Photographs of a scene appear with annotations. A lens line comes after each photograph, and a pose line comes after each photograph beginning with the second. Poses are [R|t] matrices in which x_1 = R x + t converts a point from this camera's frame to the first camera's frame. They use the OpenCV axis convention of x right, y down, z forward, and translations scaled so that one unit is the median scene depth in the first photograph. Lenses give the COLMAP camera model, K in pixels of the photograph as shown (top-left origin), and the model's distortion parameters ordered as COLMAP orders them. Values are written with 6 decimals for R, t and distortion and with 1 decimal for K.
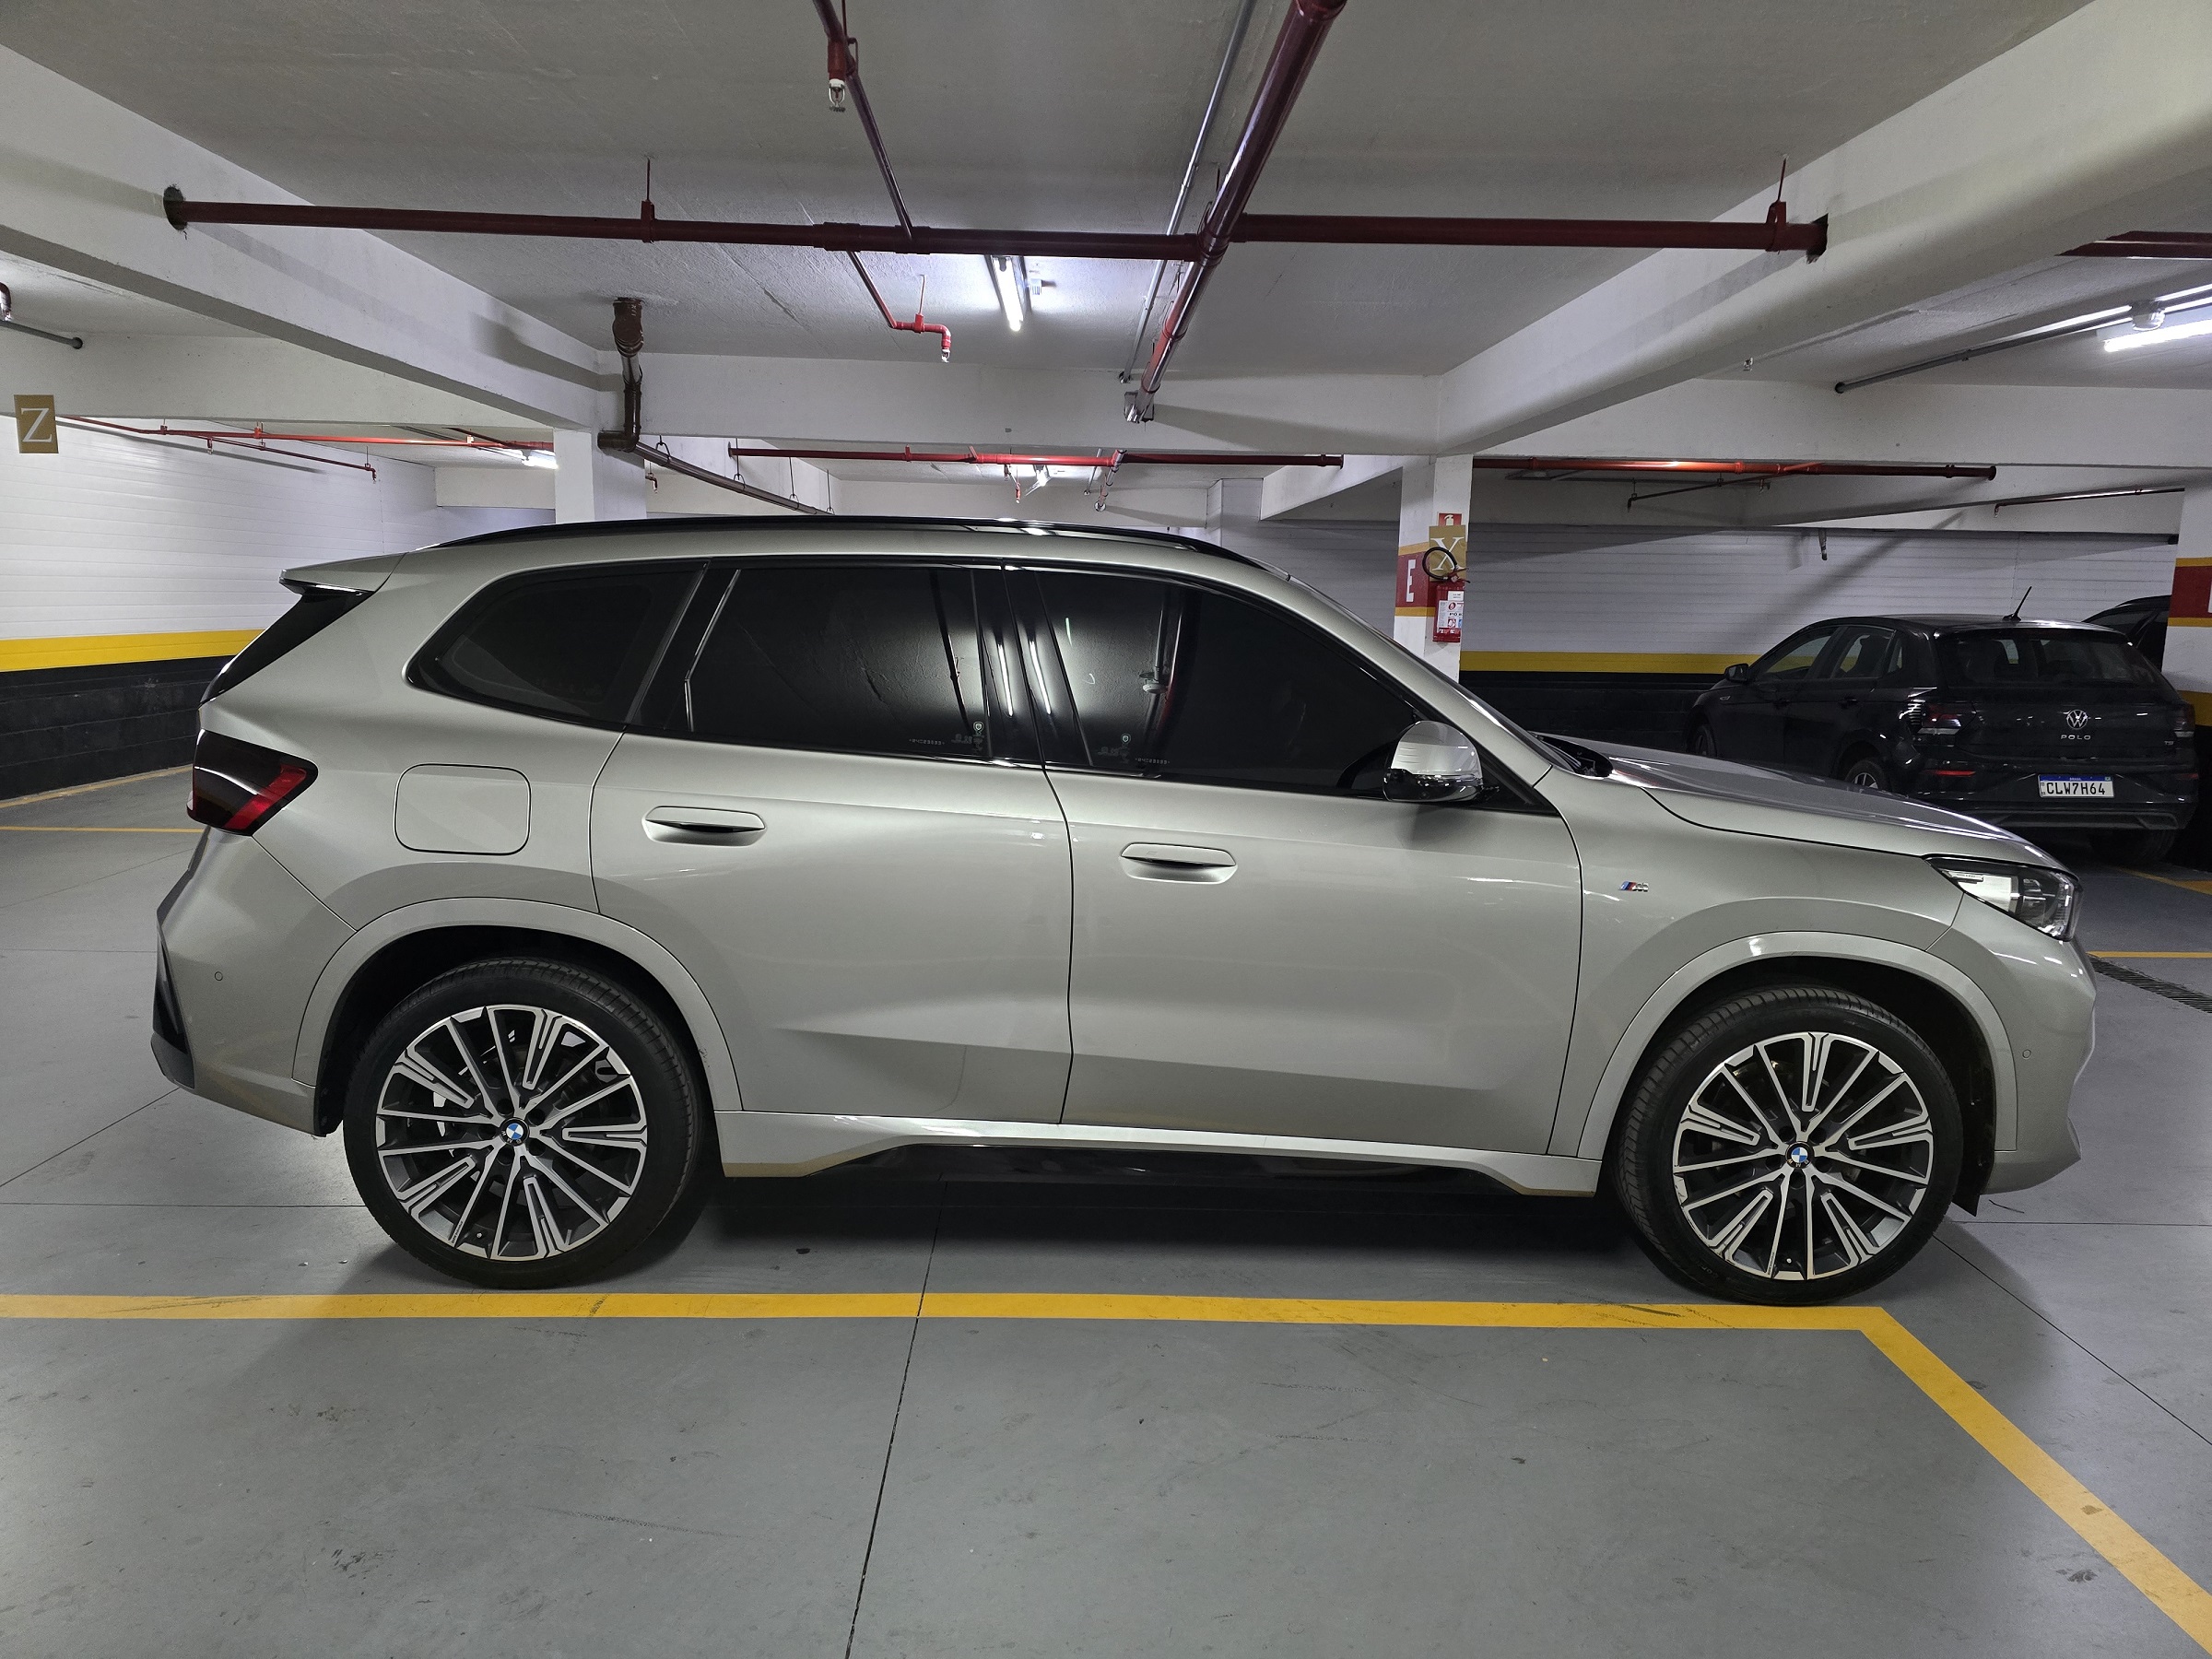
lens RADIAL K [[1486.3, 0, 1119.4], [0, 1486.3, 842.4], [0, 0, 1]] dist [0.048834, -0.032953]
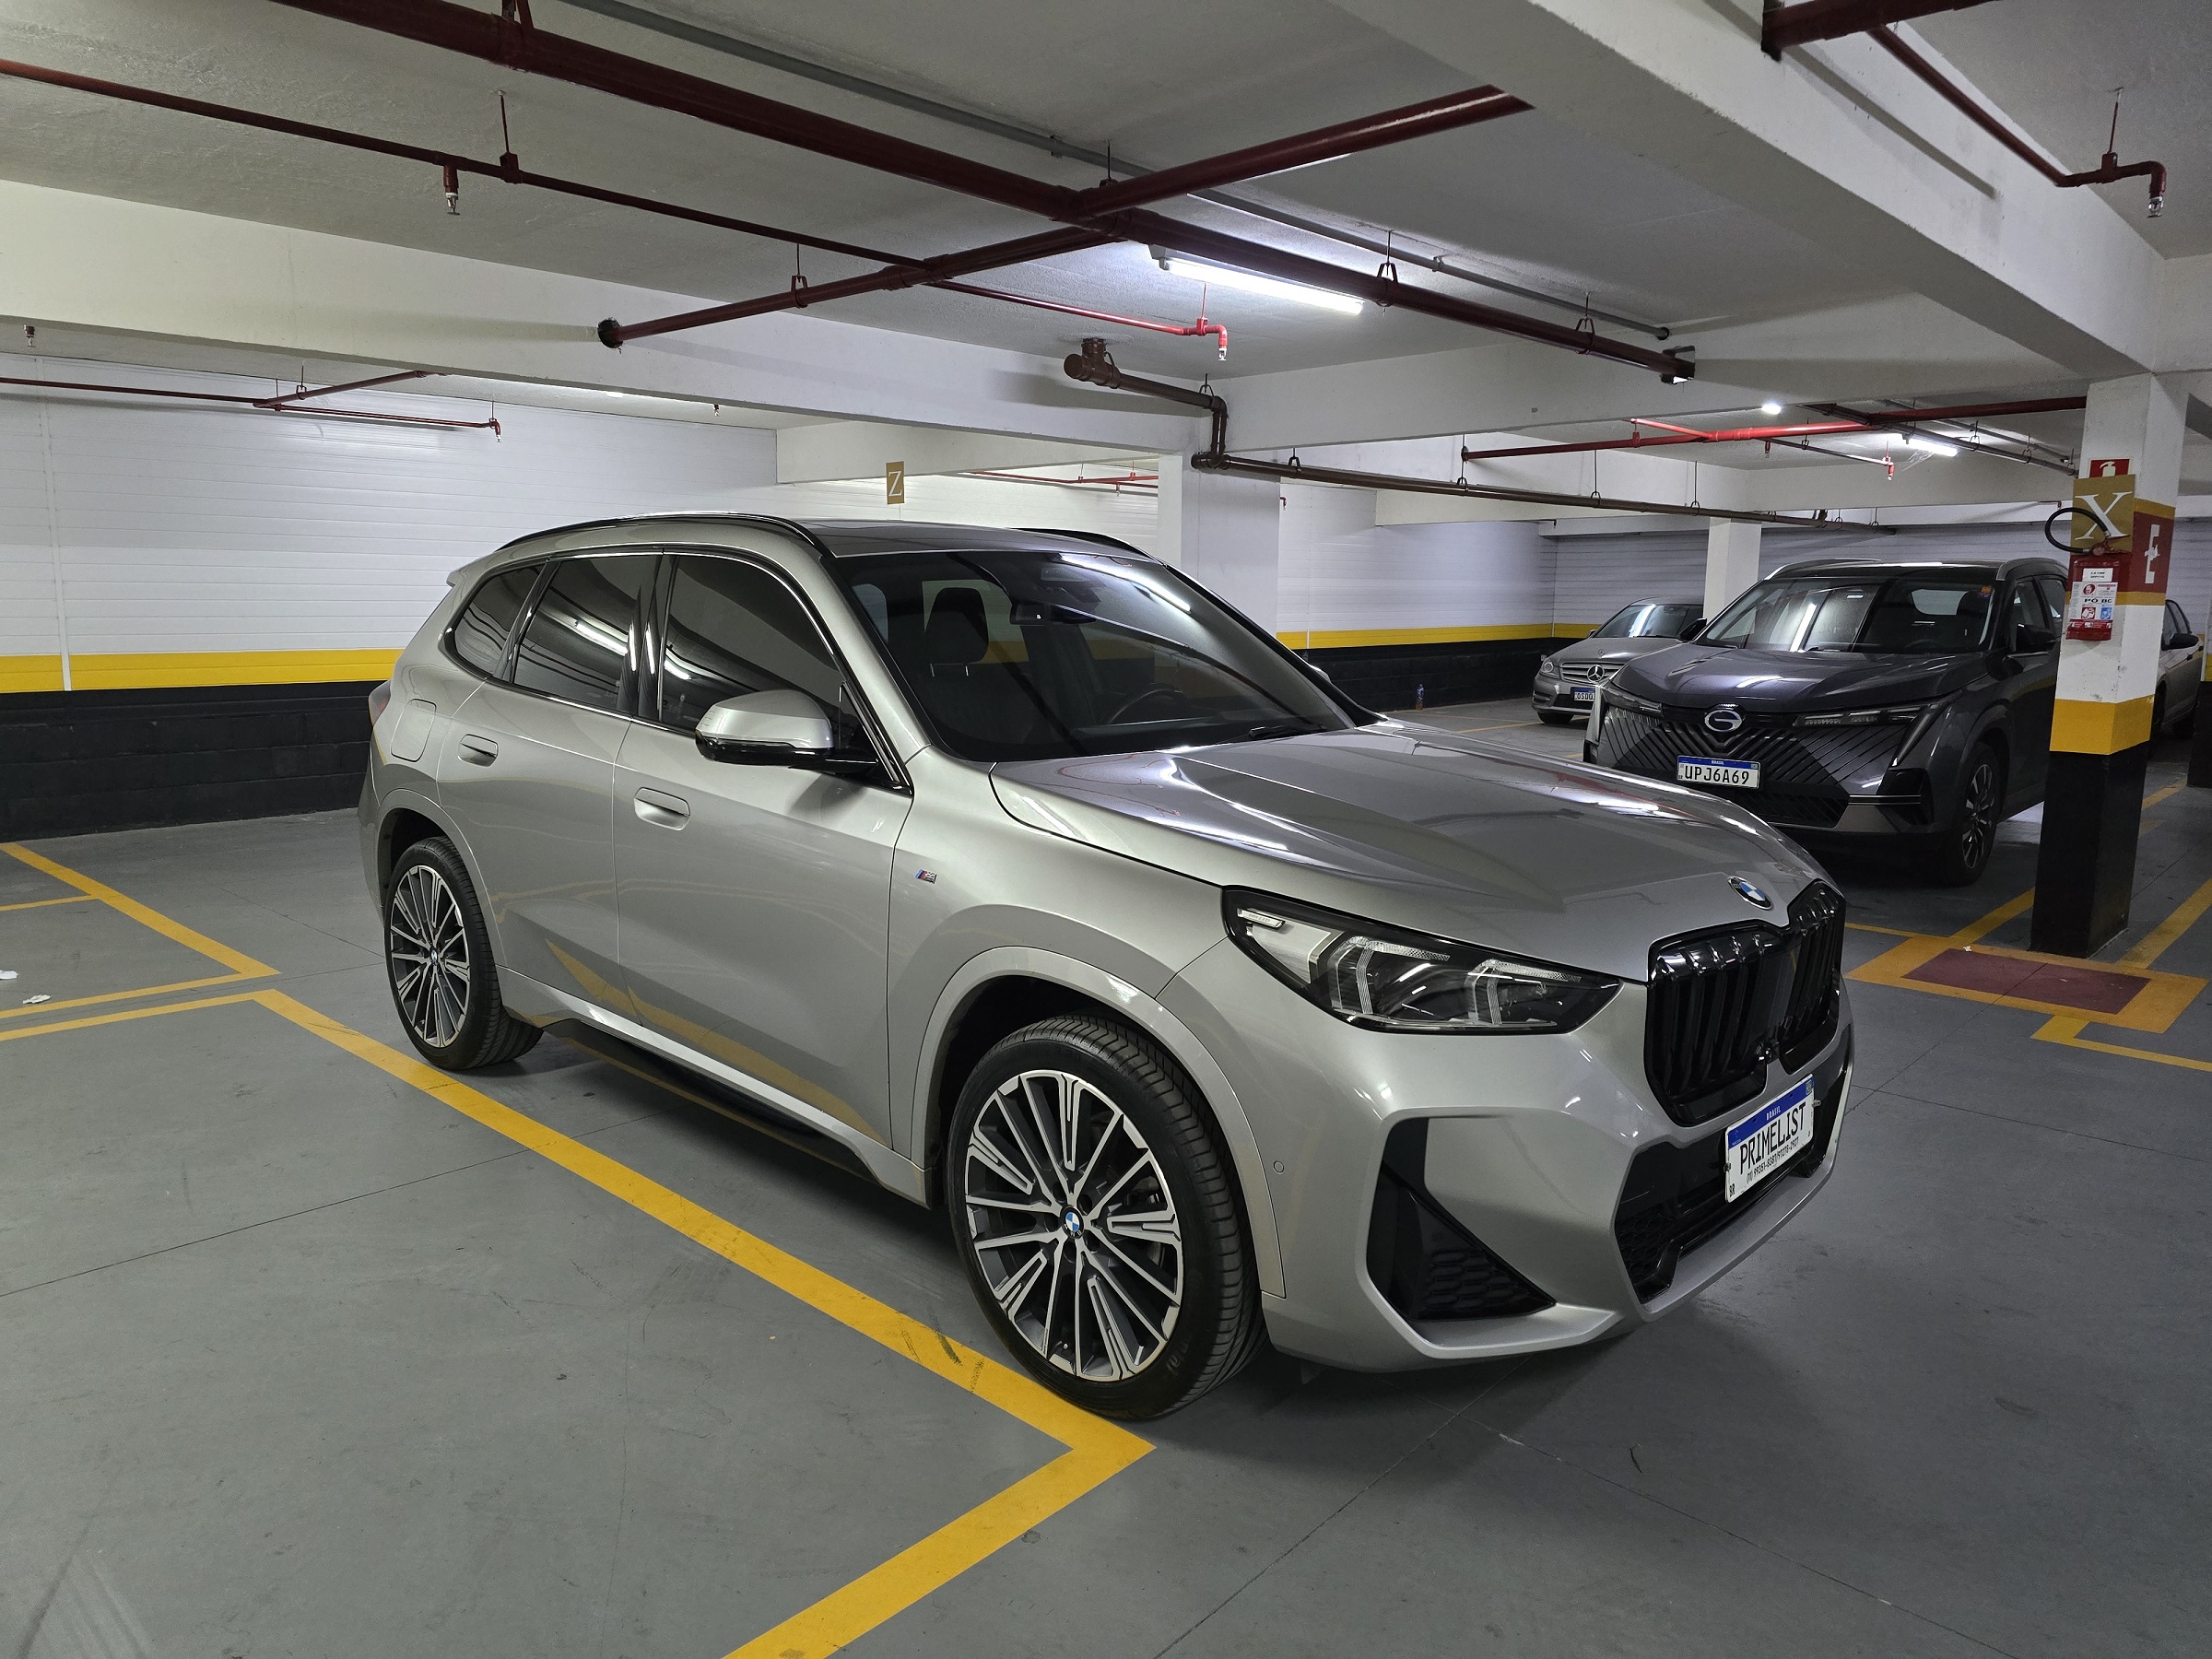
lens RADIAL K [[1486.3, 0, 1120.5], [0, 1486.3, 834.0], [0, 0, 1]] dist [0.048834, -0.032953]
pose [[0.707846, 0.095543, -0.699876, 1.032575], [-0.105889, 0.993967, 0.028596, -0.033207], [0.698385, 0.053868, 0.713692, 0.413519]]
